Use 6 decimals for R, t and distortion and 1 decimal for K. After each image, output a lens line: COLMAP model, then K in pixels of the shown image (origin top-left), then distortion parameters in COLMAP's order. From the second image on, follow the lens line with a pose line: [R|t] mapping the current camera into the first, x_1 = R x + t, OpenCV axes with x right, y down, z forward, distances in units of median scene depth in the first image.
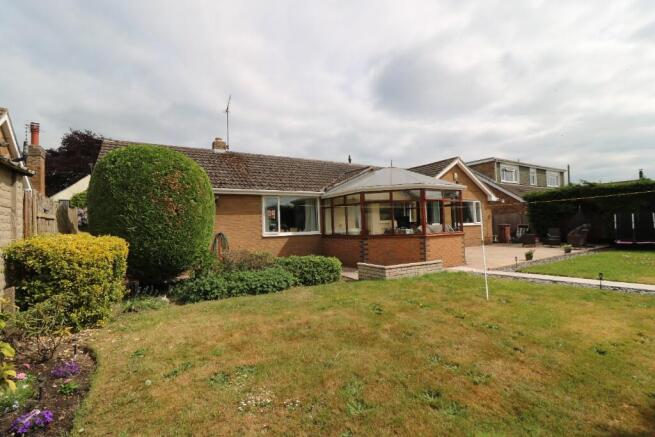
lens RADIAL K [[310.6, 0, 333.3], [0, 310.6, 216.4], [0, 0, 1]] dist [0.009706, -0.017862]
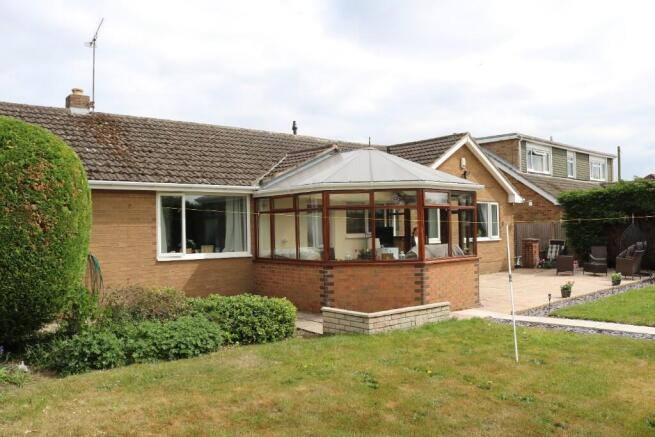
lens RADIAL K [[548.6, 0, 325.0], [0, 548.6, 220.2], [0, 0, 1]] dist [-0.158063, 0.142324]
pose [[0.989475, 0.016639, 0.143742, -0.075179], [-0.018191, 0.999789, 0.009491, -0.036421], [-0.143554, -0.012006, 0.989570, -0.090161]]
